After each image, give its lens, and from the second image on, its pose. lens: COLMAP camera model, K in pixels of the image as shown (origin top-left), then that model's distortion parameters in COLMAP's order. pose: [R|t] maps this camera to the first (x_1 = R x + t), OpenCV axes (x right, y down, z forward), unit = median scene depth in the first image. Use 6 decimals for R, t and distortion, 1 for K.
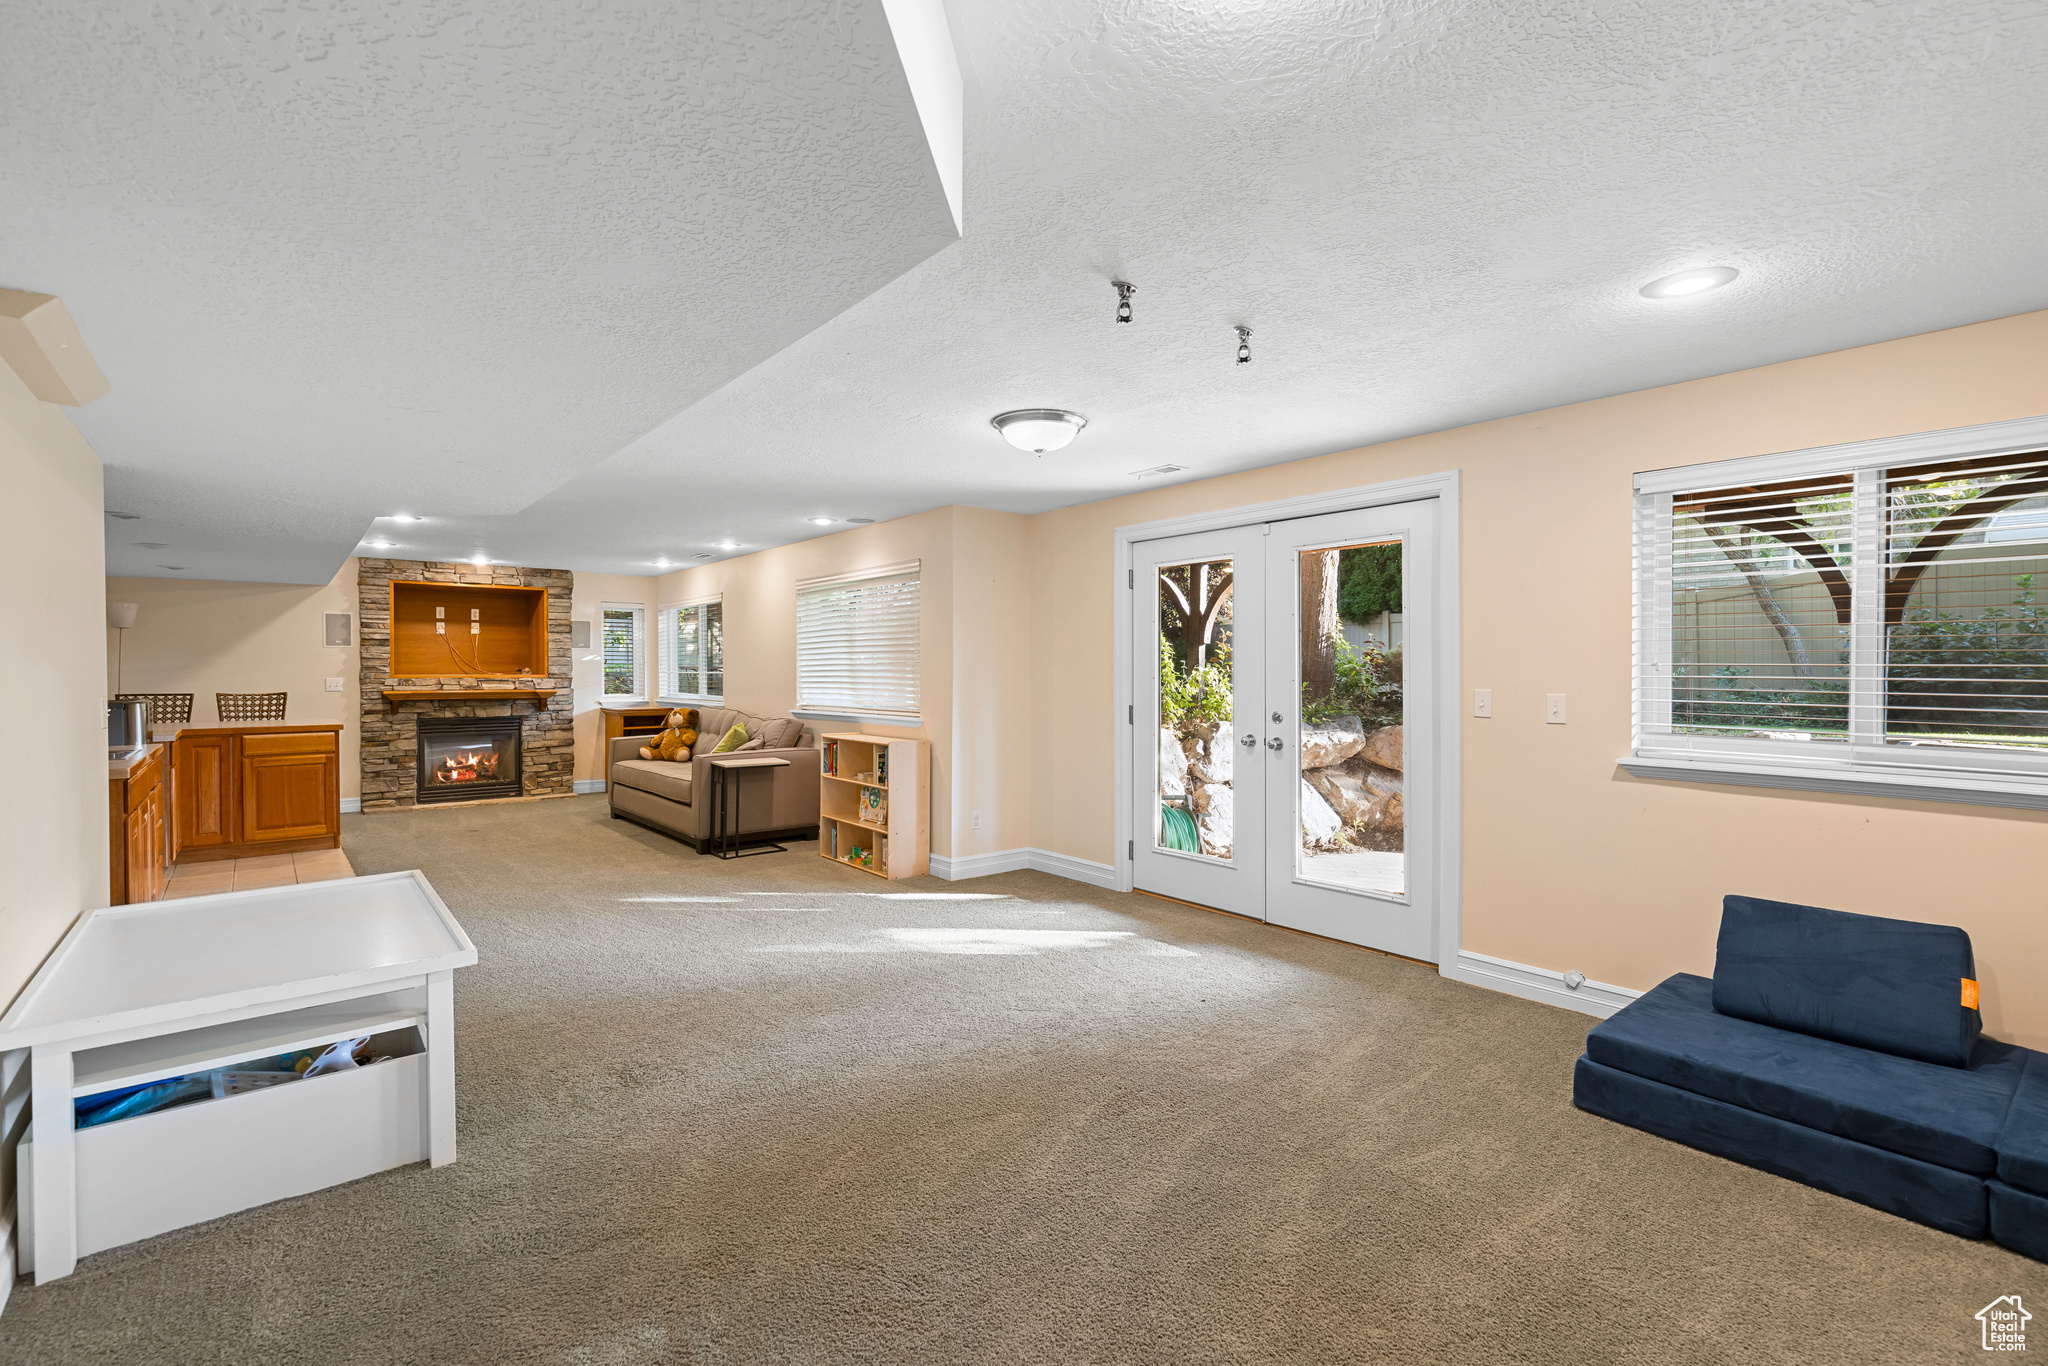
lens RADIAL K [[919.5, 0, 1027.1], [0, 919.5, 676.2], [0, 0, 1]] dist [0.005302, -0.002123]
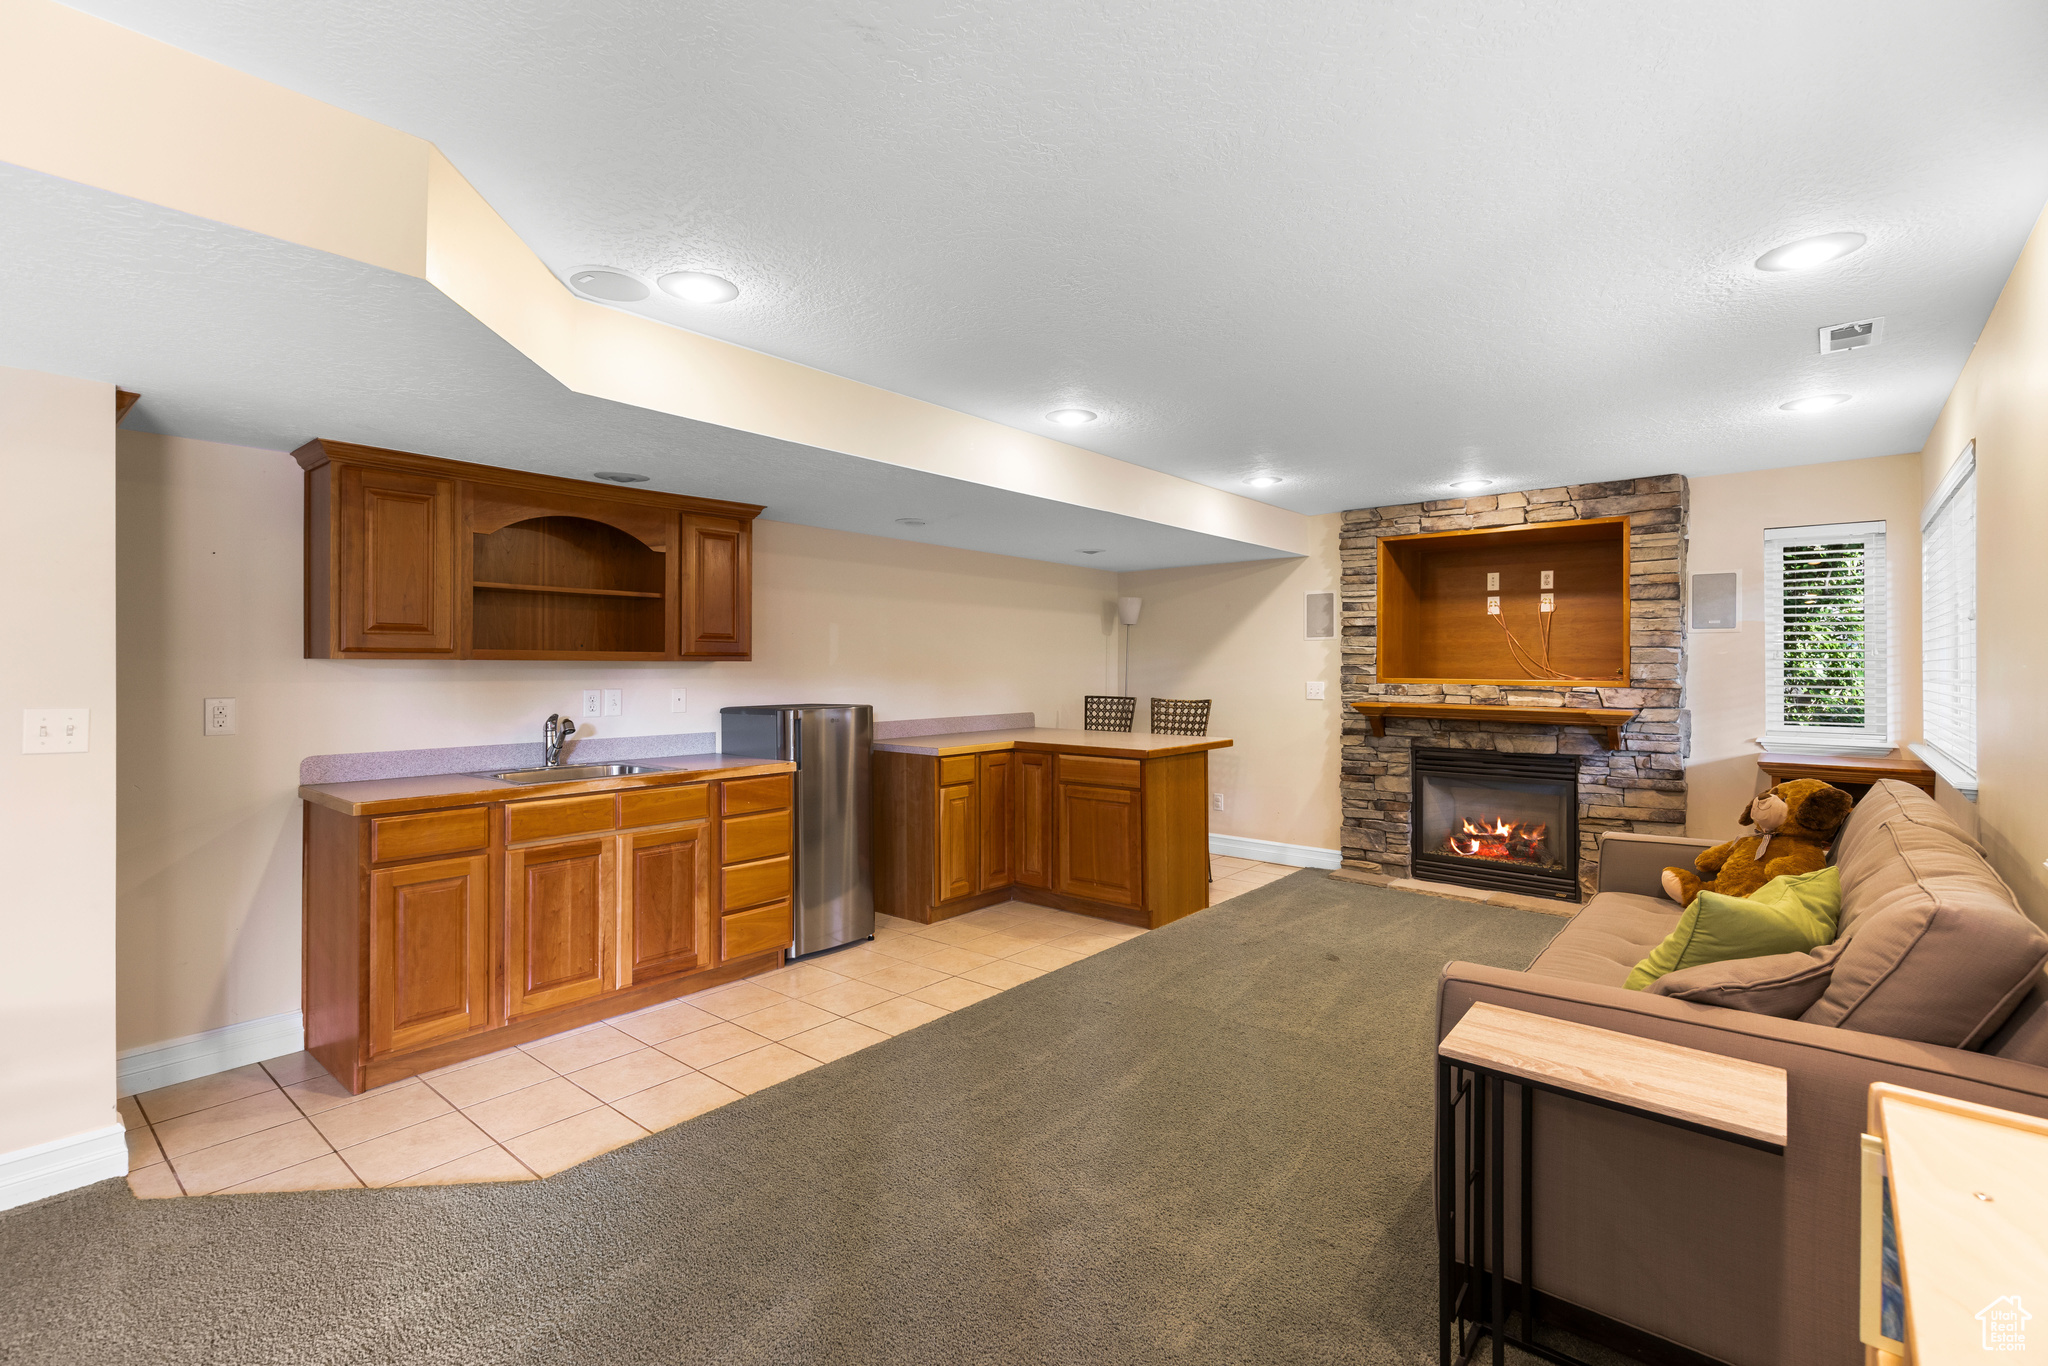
lens RADIAL K [[919.5, 0, 1027.1], [0, 919.5, 661.8], [0, 0, 1]] dist [0.005302, -0.002123]
pose [[0.169973, -0.004585, -0.985438, -0.066468], [-0.011019, 0.999918, -0.006553, -0.005951], [0.985387, 0.011972, 0.169908, 0.598044]]
